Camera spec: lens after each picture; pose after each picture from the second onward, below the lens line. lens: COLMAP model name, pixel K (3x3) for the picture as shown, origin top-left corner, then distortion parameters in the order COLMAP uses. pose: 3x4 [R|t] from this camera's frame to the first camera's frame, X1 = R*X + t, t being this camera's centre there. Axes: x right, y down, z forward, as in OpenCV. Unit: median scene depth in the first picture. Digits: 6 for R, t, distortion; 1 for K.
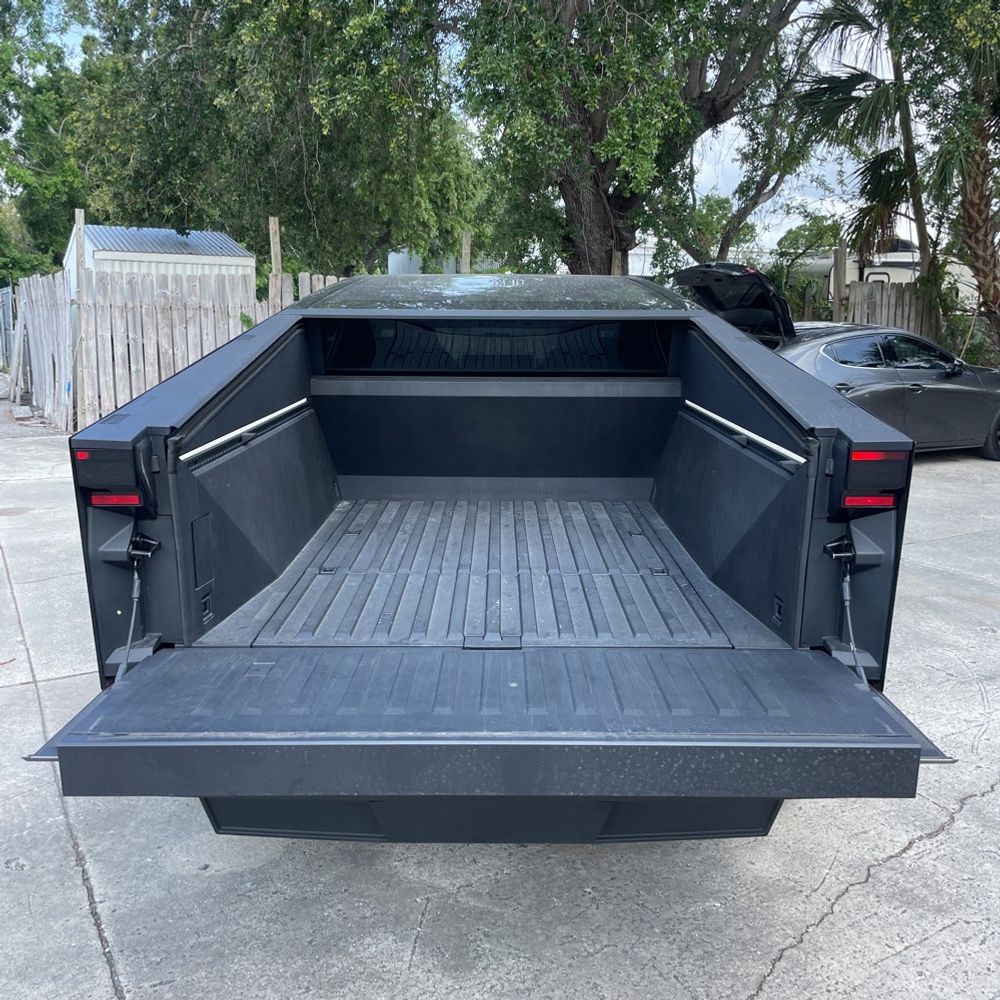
lens RADIAL K [[1024.9, 0, 515.5], [0, 1024.9, 475.0], [0, 0, 1]] dist [0.051748, -0.091714]
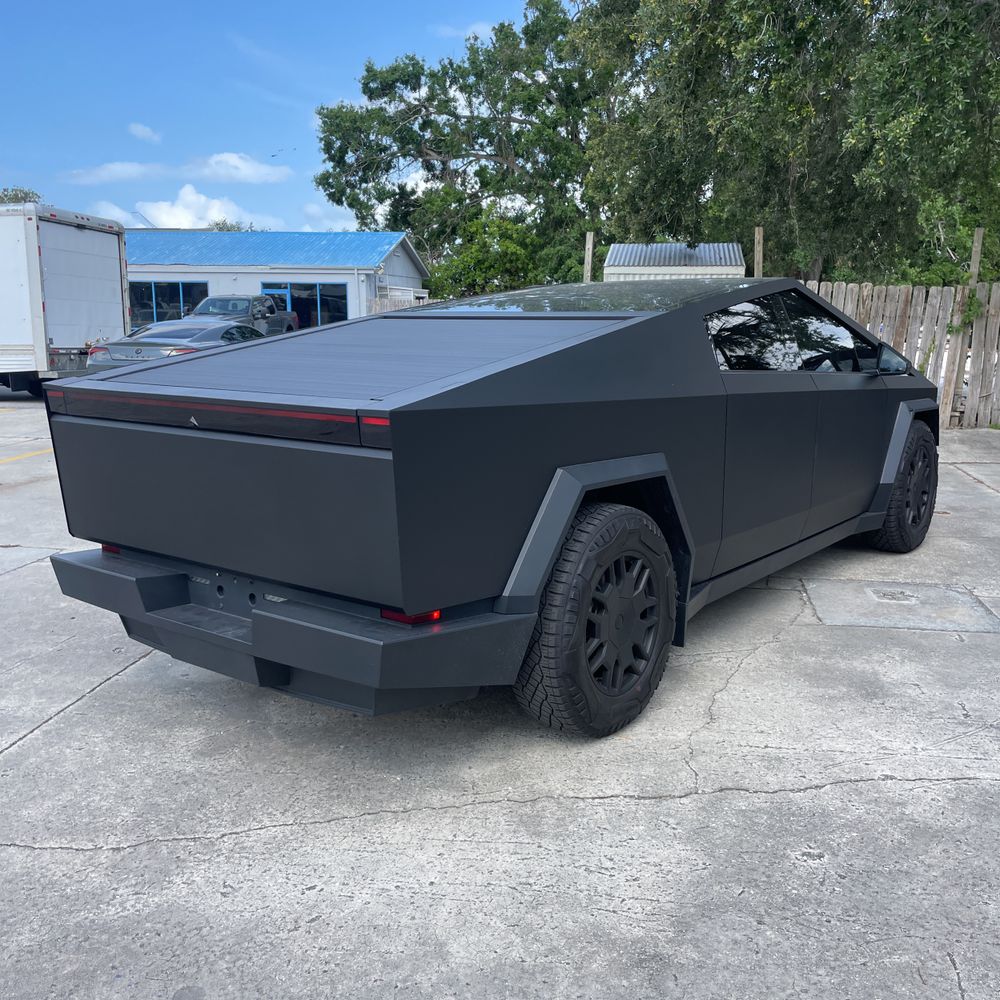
lens RADIAL K [[1027.0, 0, 513.9], [0, 1027.0, 499.7], [0, 0, 1]] dist [0.049537, -0.087281]
pose [[0.796857, 0.103211, -0.595287, 0.282915], [-0.094739, 0.994457, 0.045600, 0.001329], [0.596694, 0.020060, 0.802218, 0.017354]]
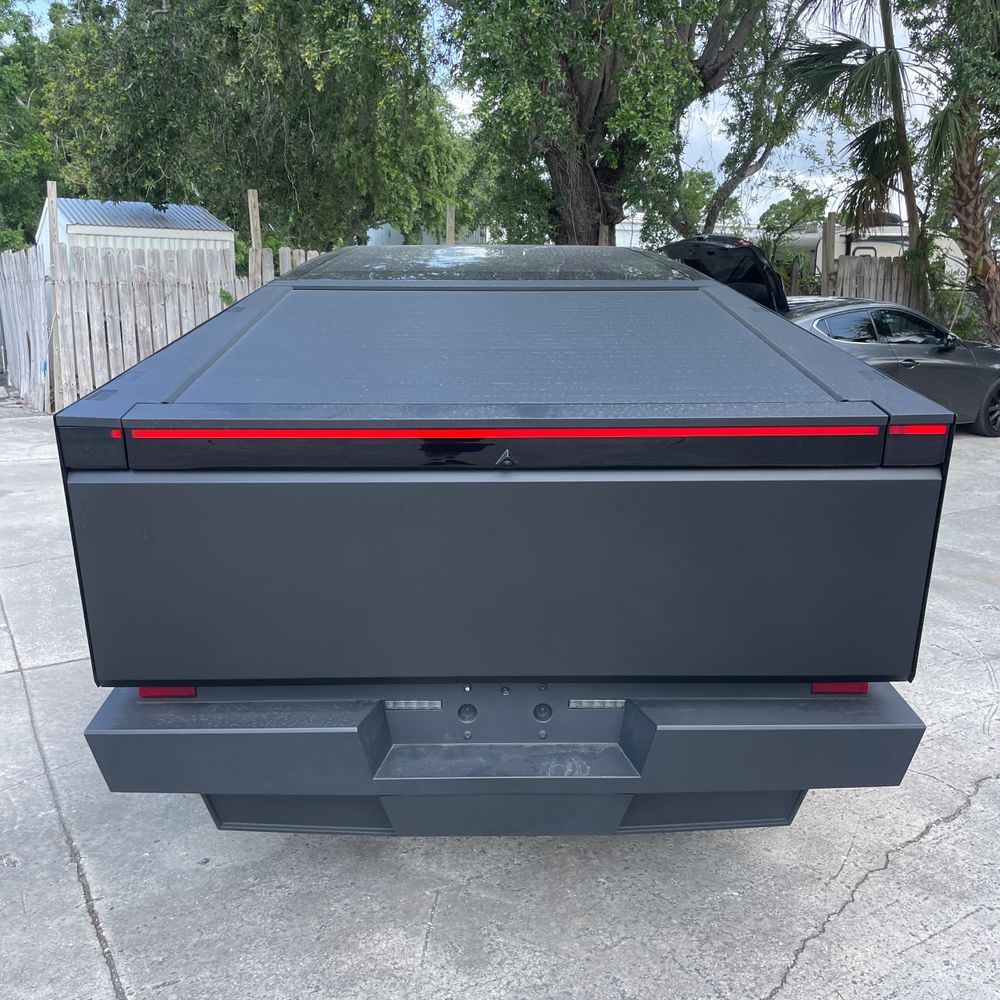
lens RADIAL K [[1027.0, 0, 513.9], [0, 1027.0, 499.7], [0, 0, 1]] dist [0.049537, -0.087281]
pose [[0.999848, -0.006628, 0.016144, -0.007254], [0.005910, 0.999007, 0.044163, 0.000125], [-0.016421, -0.044061, 0.998894, 0.012496]]
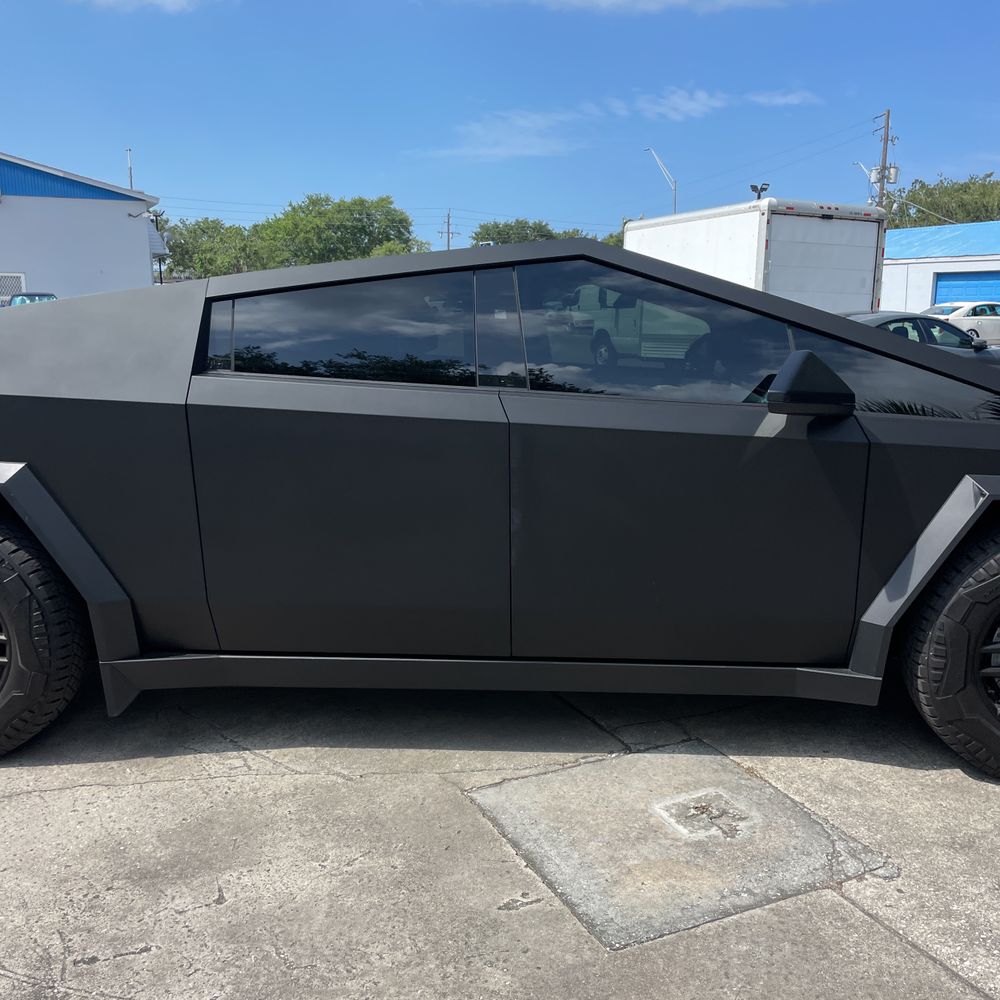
lens RADIAL K [[1002.3, 0, 492.5], [0, 1002.3, 522.7], [0, 0, 1]] dist [0.072196, -0.109373]
pose [[-0.052556, 0.204131, -0.977532, 0.402147], [-0.161305, 0.964295, 0.210039, -0.080063], [0.985504, 0.168719, -0.017752, 0.535116]]
